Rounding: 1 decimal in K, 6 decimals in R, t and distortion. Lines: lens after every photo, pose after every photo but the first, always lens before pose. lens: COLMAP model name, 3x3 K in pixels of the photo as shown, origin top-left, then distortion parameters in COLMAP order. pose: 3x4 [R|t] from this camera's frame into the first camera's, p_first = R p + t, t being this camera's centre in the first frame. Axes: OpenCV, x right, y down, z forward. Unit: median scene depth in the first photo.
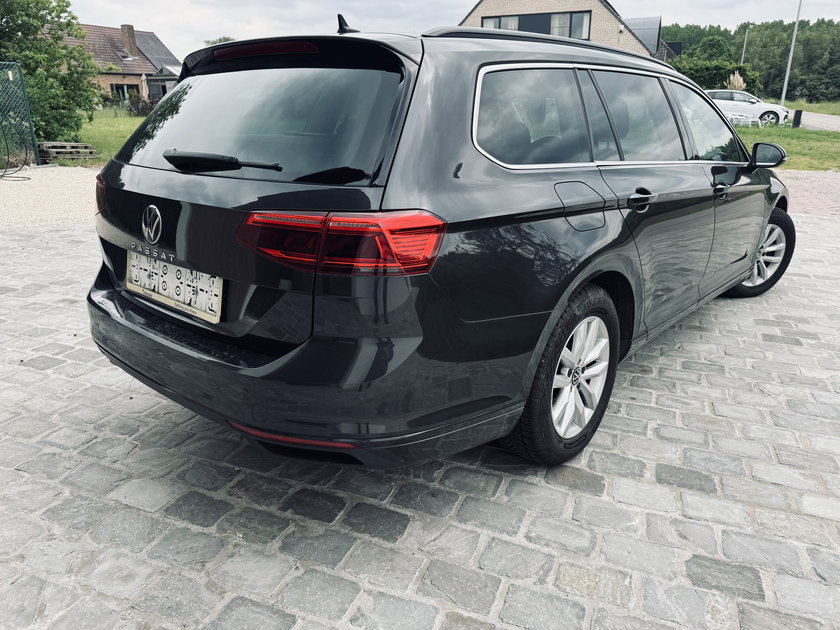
lens RADIAL K [[582.5, 0, 420.0], [0, 582.5, 315.0], [0, 0, 1]] dist [-0.002076, -0.002262]
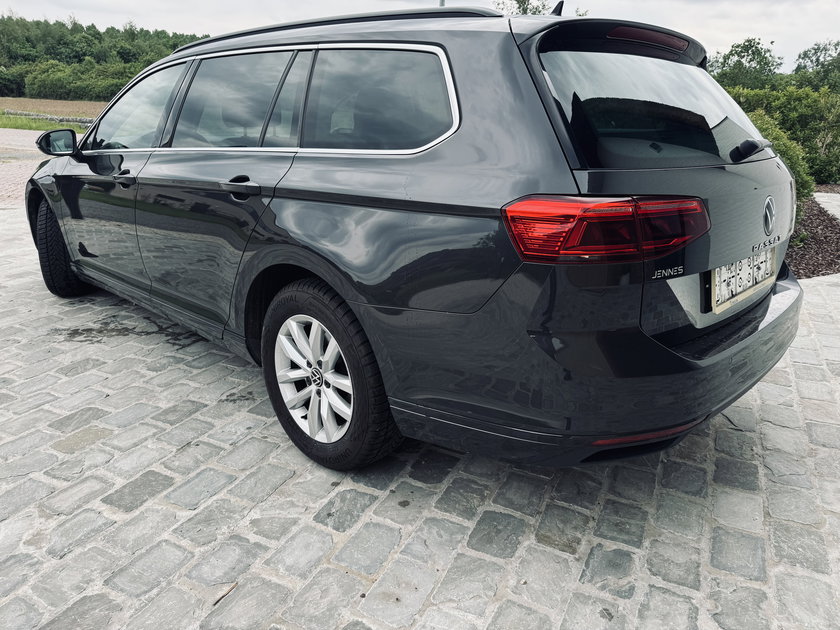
lens RADIAL K [[582.5, 0, 420.0], [0, 582.5, 315.0], [0, 0, 1]] dist [-0.002076, -0.002262]
pose [[0.099260, -0.329501, 0.938923, -1.368252], [0.321094, 0.903713, 0.283199, -0.431277], [-0.941831, 0.273372, 0.195503, 1.273970]]
